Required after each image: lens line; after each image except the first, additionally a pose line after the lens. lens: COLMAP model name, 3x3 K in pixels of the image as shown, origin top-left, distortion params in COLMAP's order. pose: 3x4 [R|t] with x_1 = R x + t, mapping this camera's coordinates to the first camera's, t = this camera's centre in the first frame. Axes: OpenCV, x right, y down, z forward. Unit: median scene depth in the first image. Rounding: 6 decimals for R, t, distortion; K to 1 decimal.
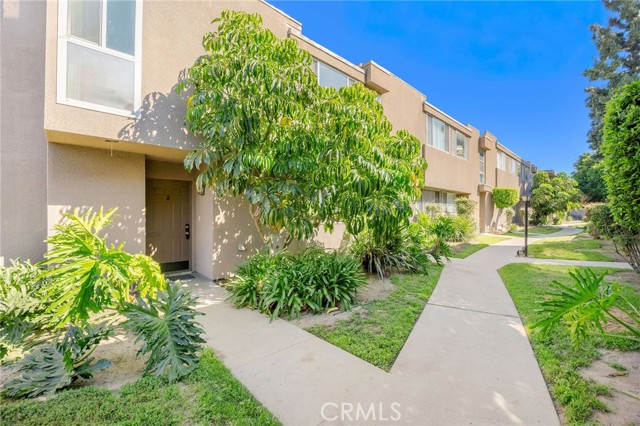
lens RADIAL K [[279.9, 0, 319.3], [0, 279.9, 214.0], [0, 0, 1]] dist [-0.016912, -0.000148]
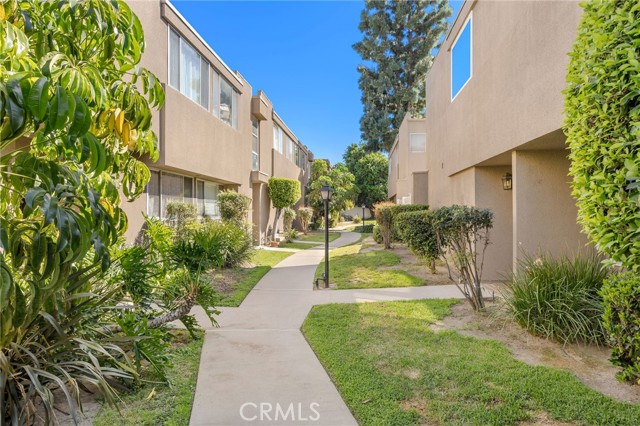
lens RADIAL K [[413.1, 0, 320.0], [0, 413.1, 212.8], [0, 0, 1]] dist [-0.005144, 0.000145]
pose [[0.758936, -0.002577, 0.651160, 0.071360], [0.003423, 0.999994, -0.000032, -0.008579], [-0.651156, 0.002254, 0.758941, 0.170603]]
